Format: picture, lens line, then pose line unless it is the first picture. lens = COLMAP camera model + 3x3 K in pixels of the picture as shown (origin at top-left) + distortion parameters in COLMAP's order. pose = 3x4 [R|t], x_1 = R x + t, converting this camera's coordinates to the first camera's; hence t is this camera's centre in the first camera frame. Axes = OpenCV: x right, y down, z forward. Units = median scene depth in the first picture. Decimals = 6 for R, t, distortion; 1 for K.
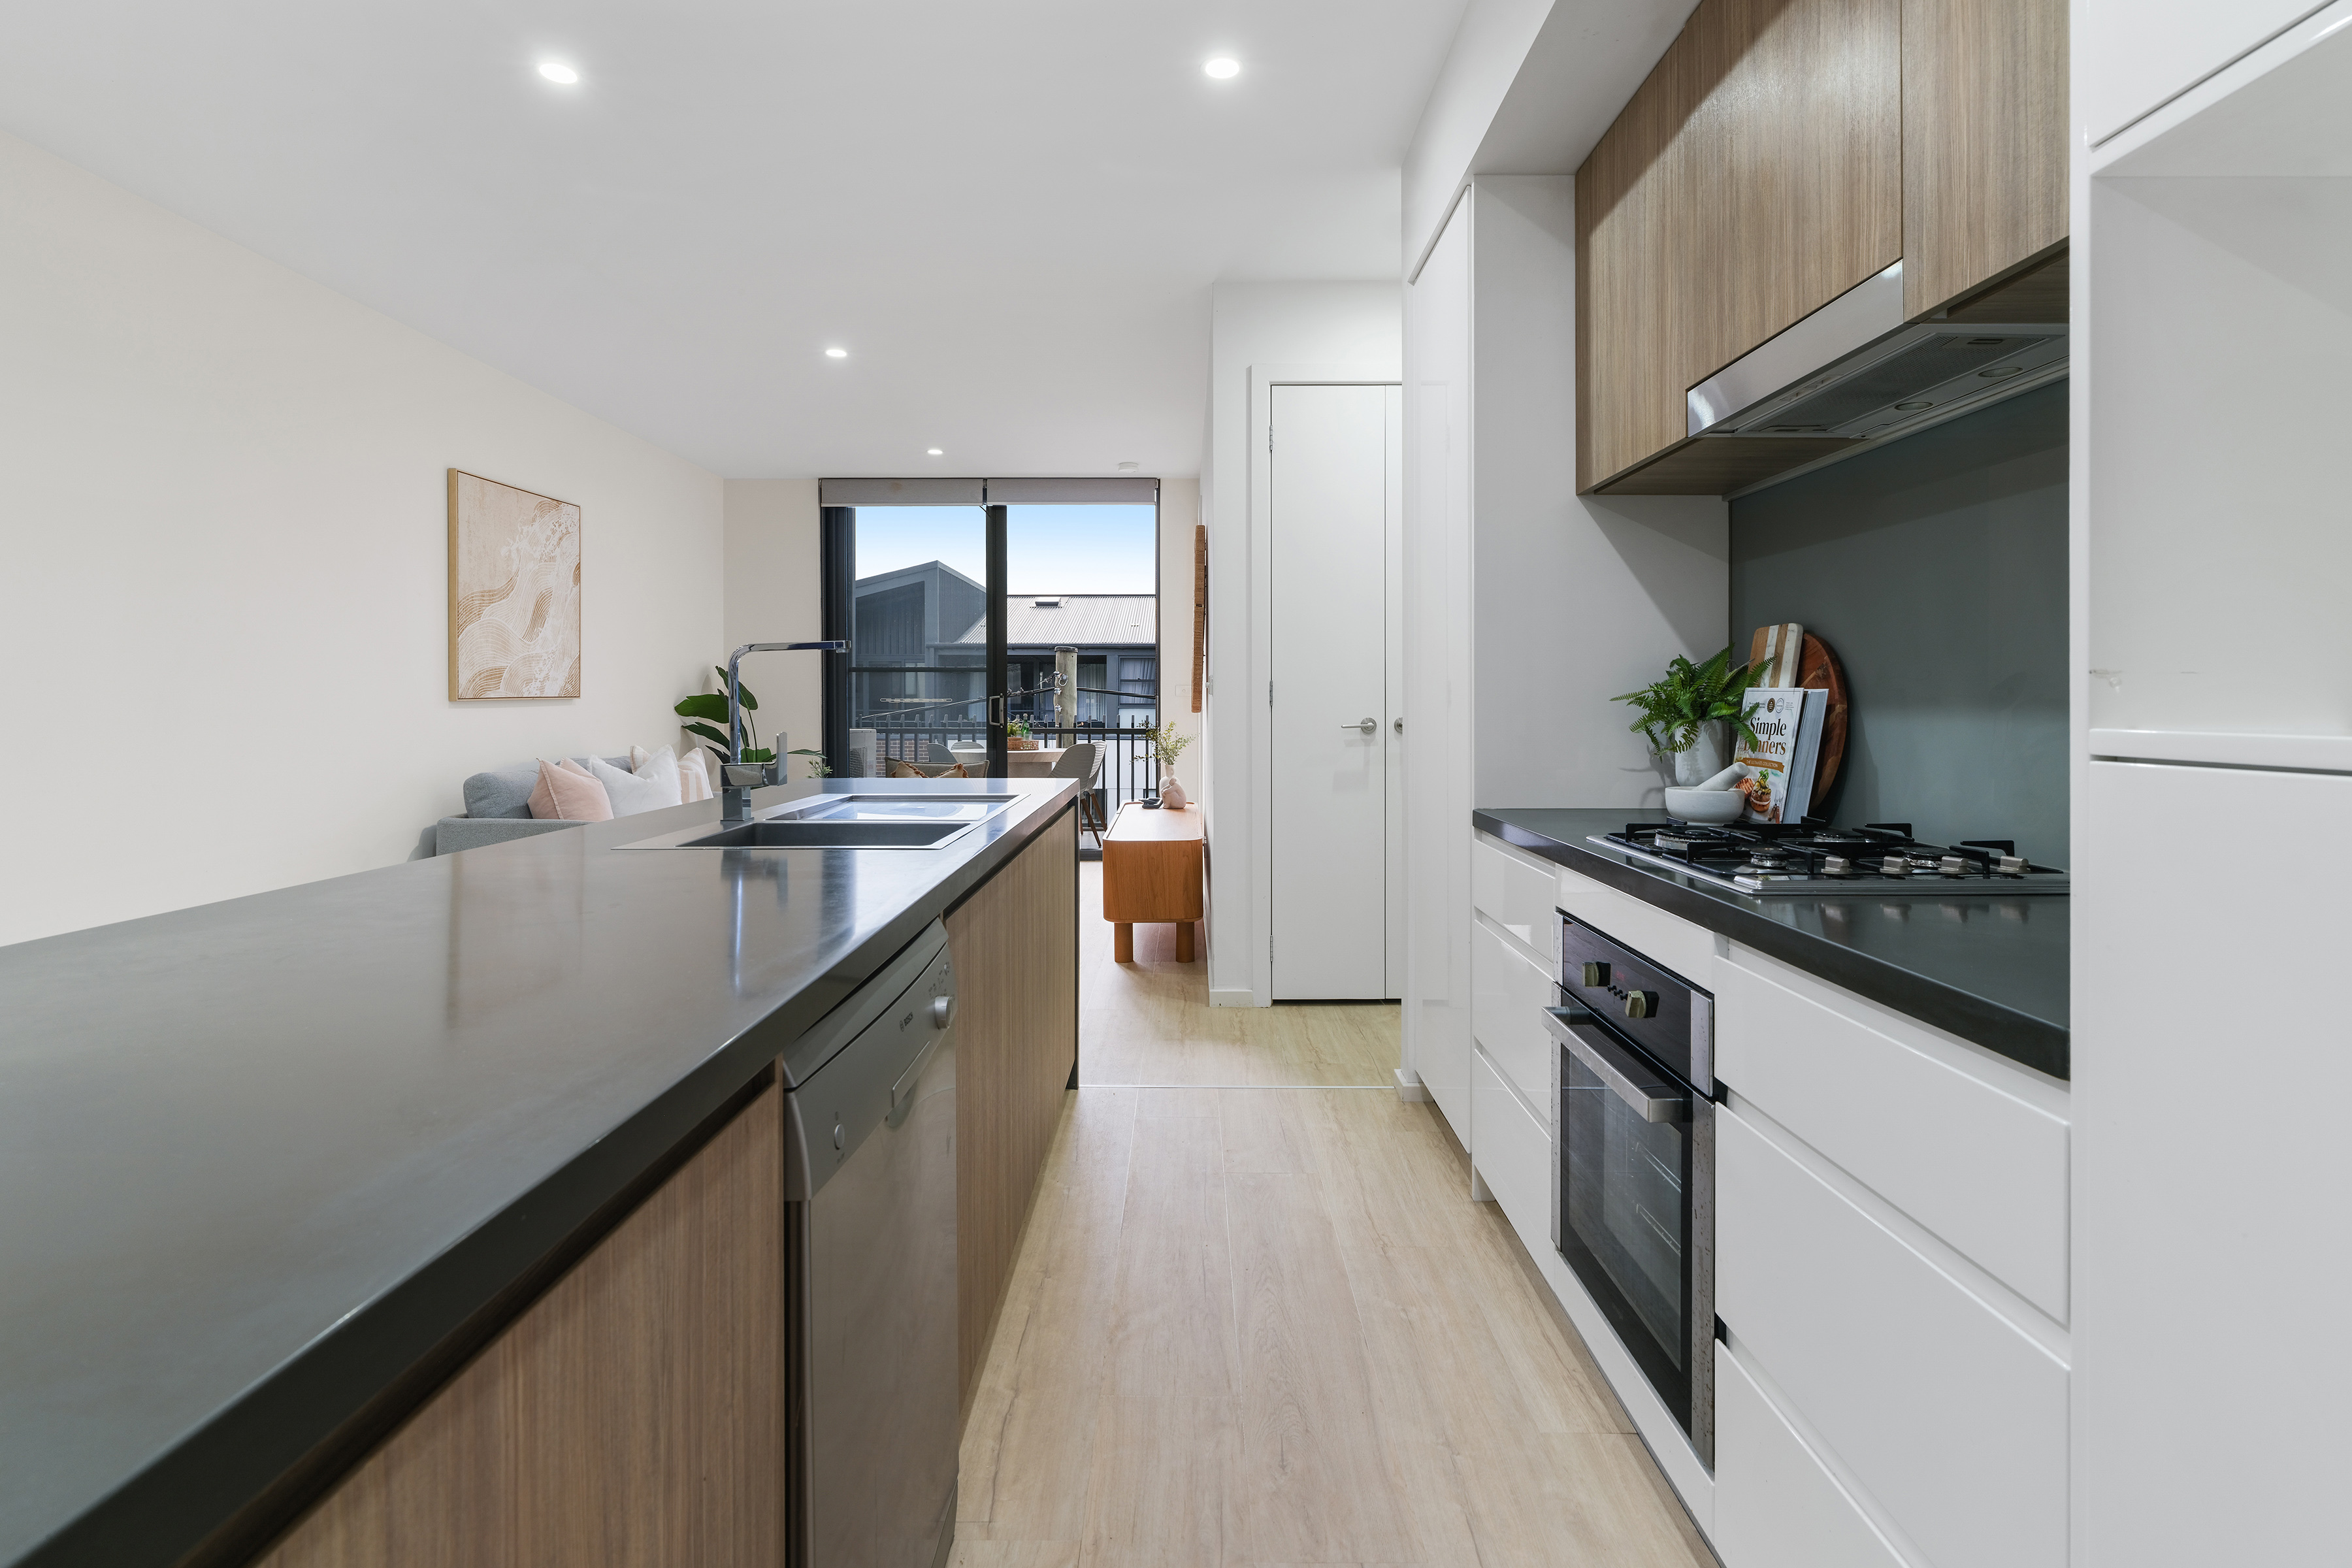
lens RADIAL K [[1172.6, 0, 1181.8], [0, 1172.6, 704.3], [0, 0, 1]] dist [0.001265, 0.000003]
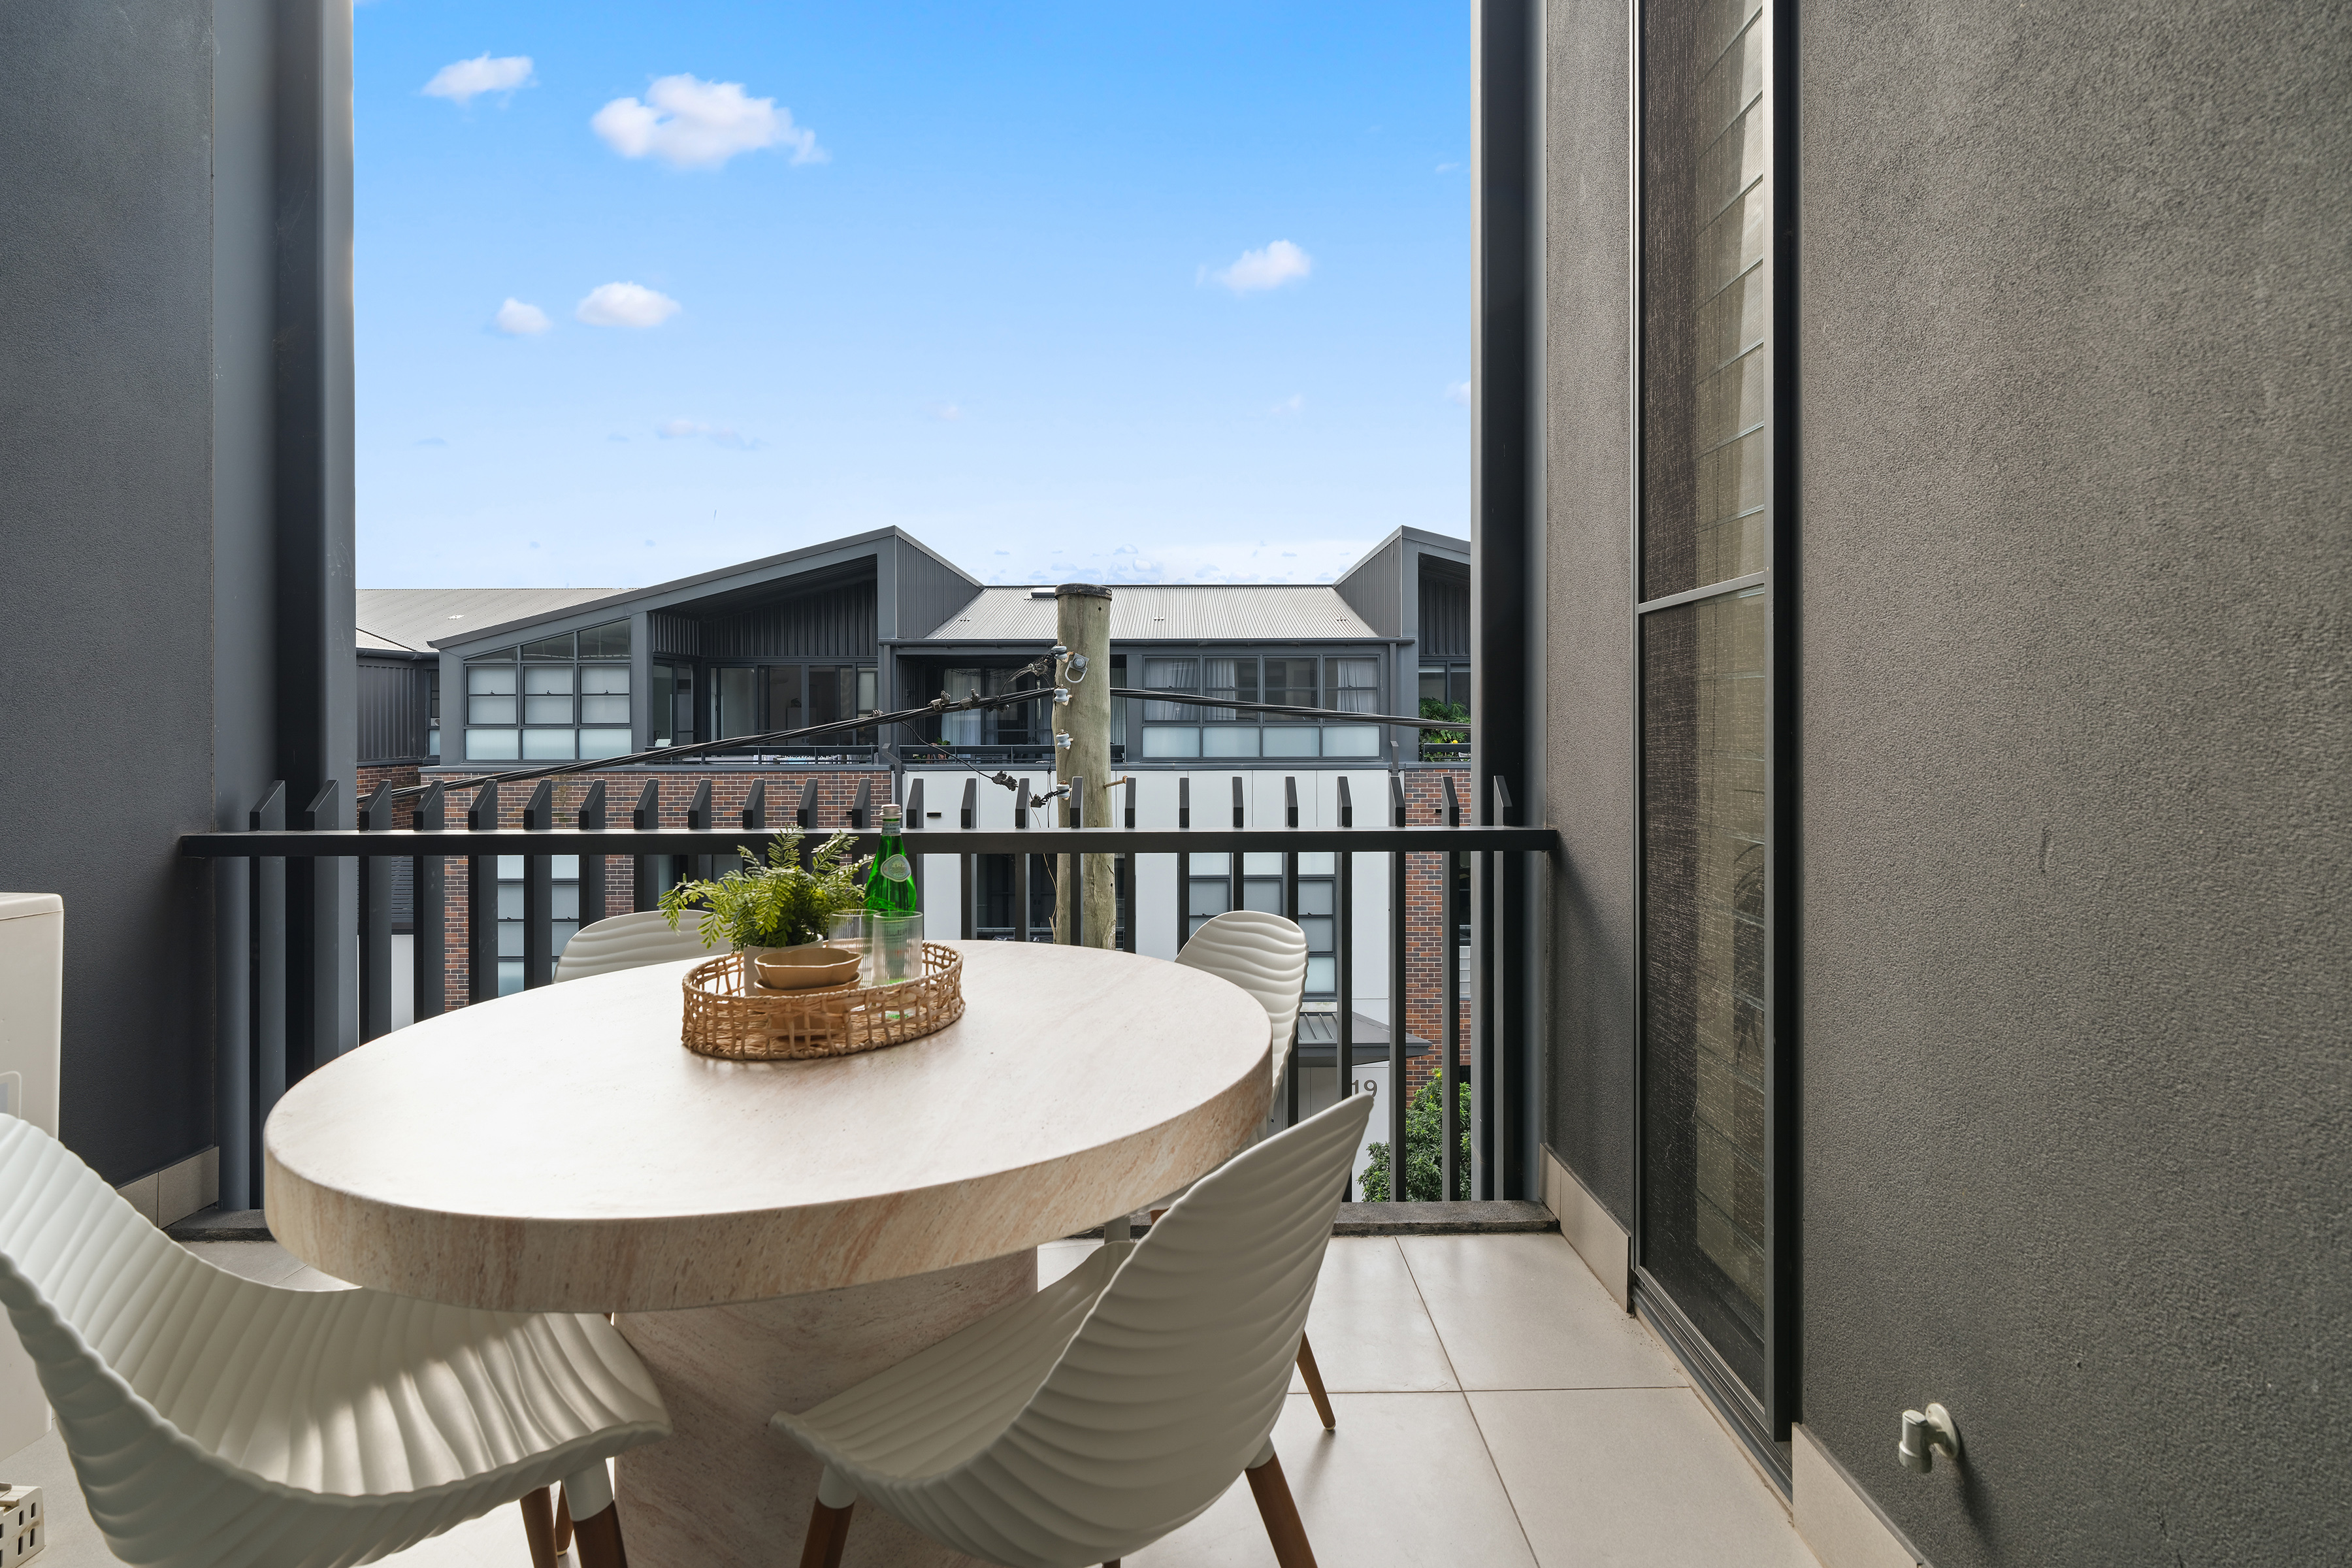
lens RADIAL K [[1096.0, 0, 1166.5], [0, 1096.0, 709.3], [0, 0, 1]] dist [0.000569, 0.000321]
pose [[0.999973, -0.002406, -0.006889, -0.146204], [0.002351, 0.999965, -0.008078, -0.008484], [0.006908, 0.008061, 0.999944, 1.350750]]
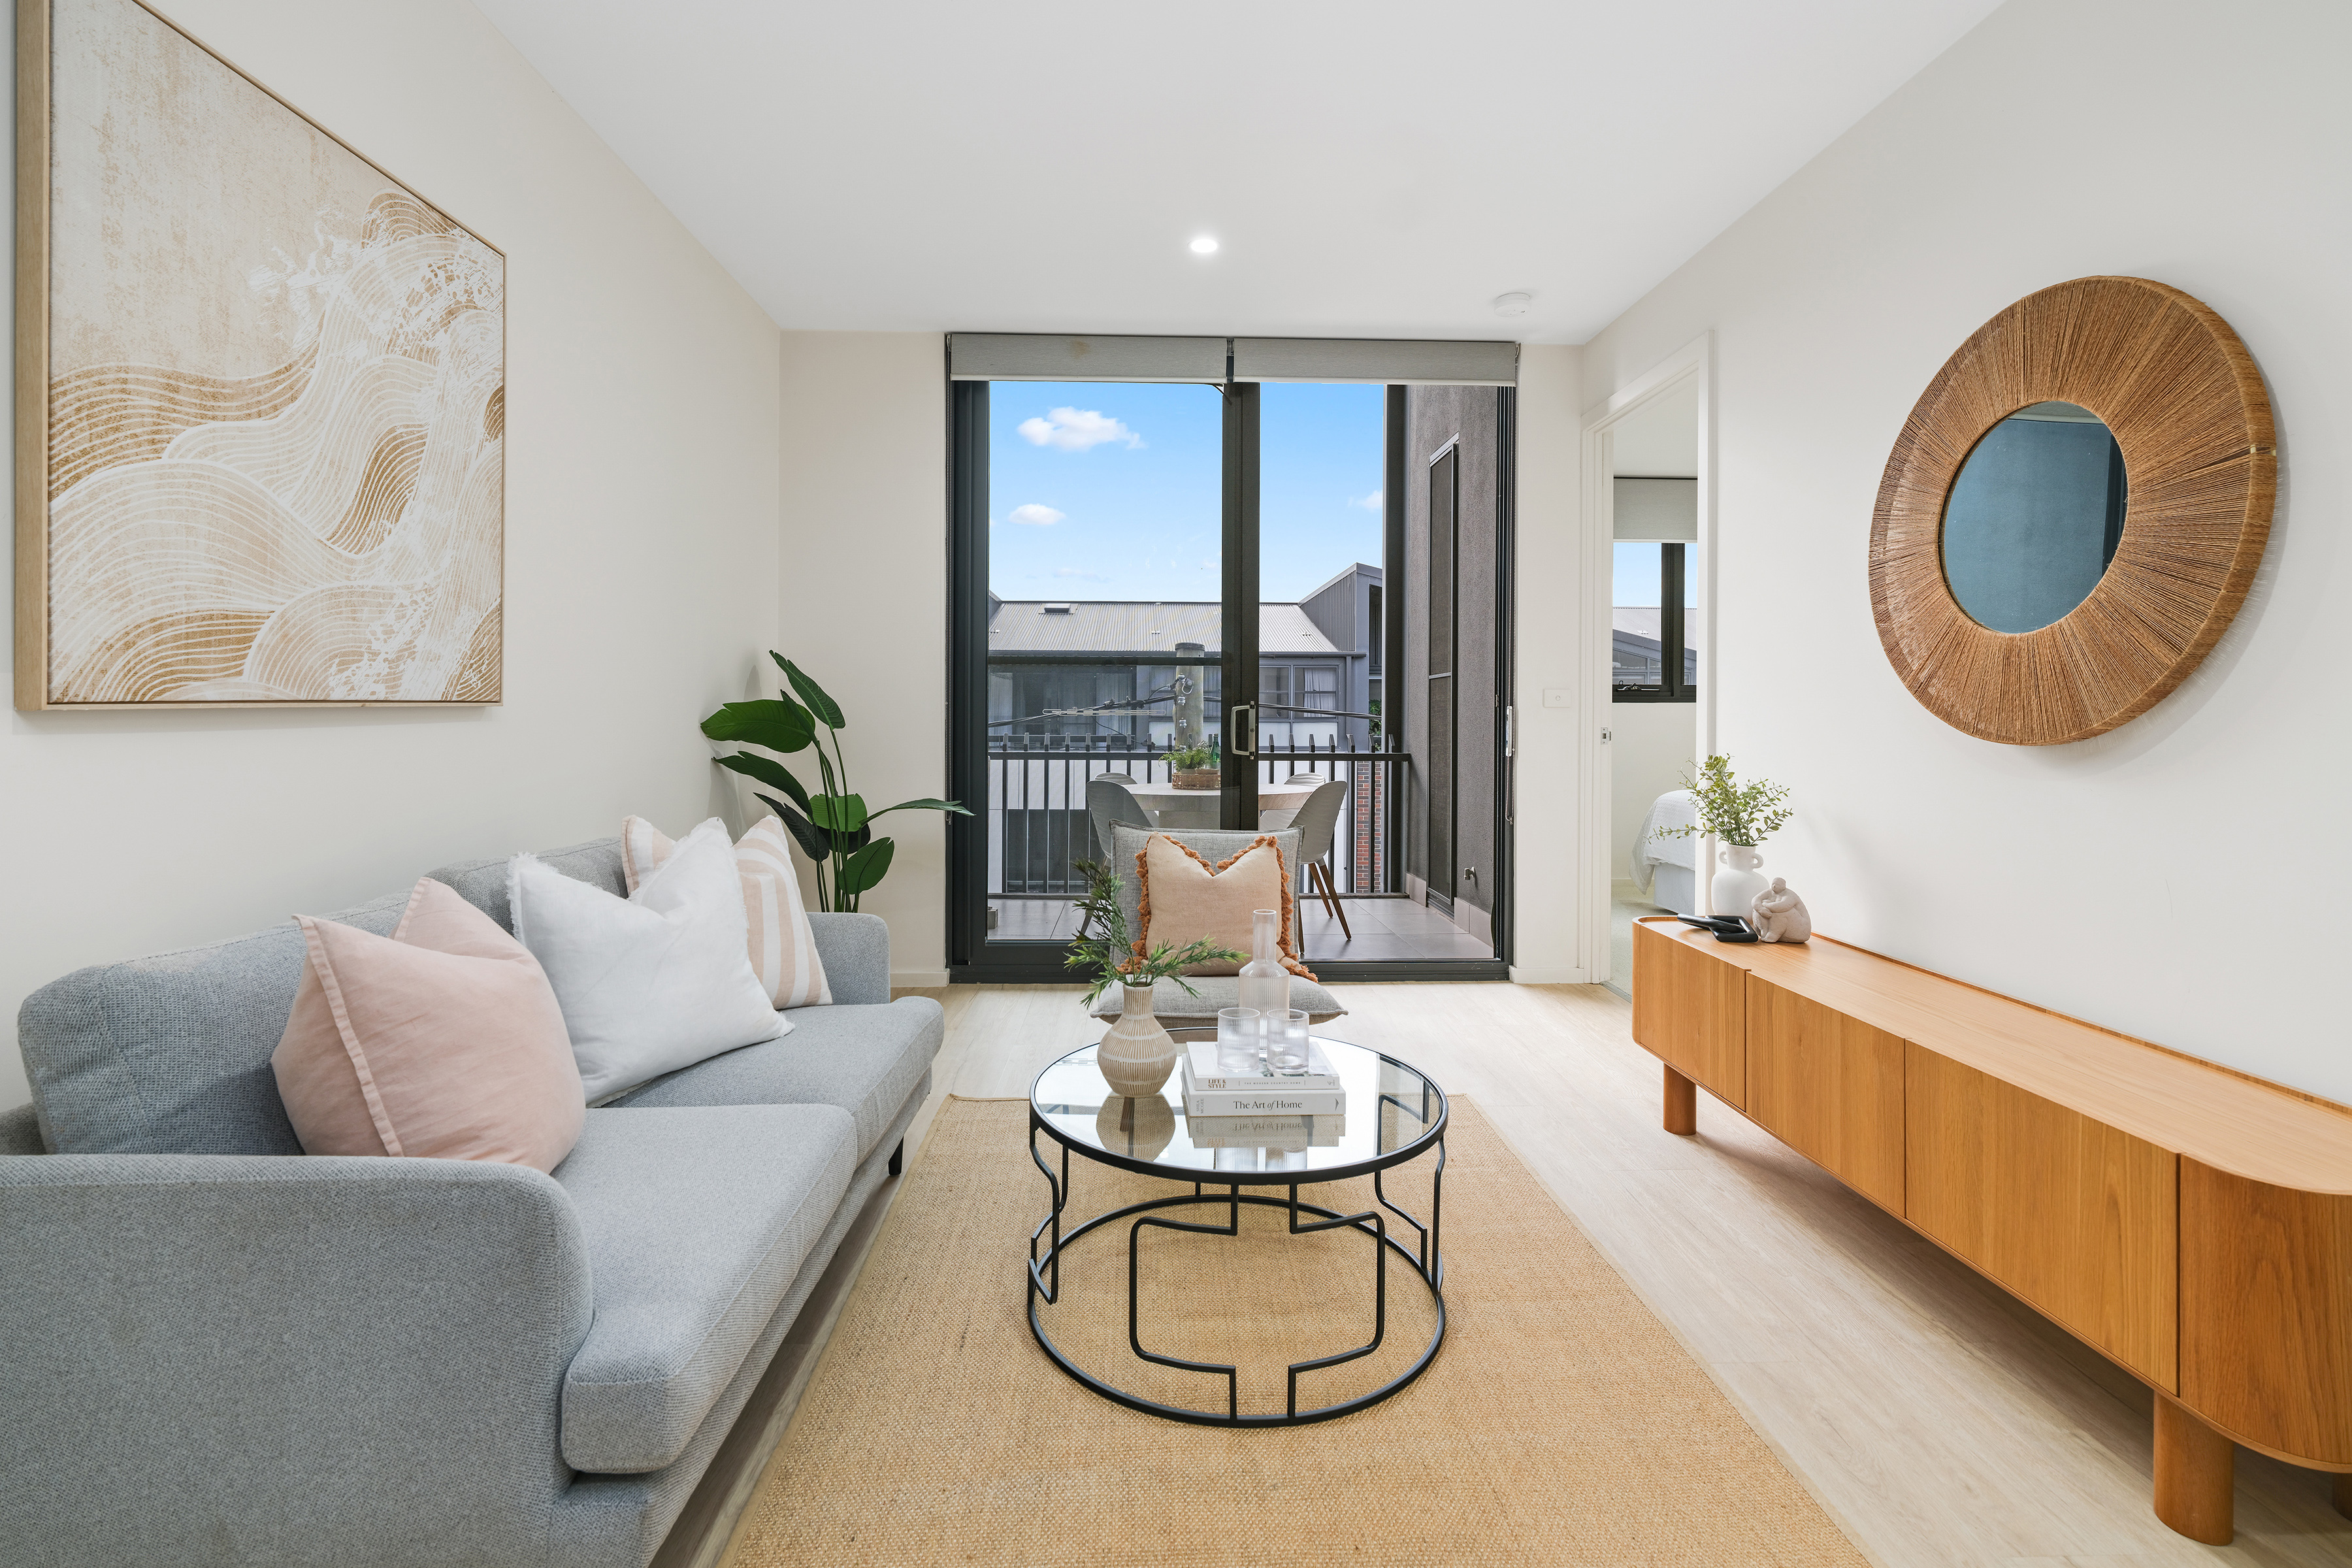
lens RADIAL K [[1096.0, 0, 1166.5], [0, 1096.0, 709.3], [0, 0, 1]] dist [0.000569, 0.000321]
pose [[0.999444, 0.003966, 0.033116, -0.296094], [-0.003743, 0.999970, -0.006810, -0.001891], [-0.033142, 0.006682, 0.999428, 0.617677]]
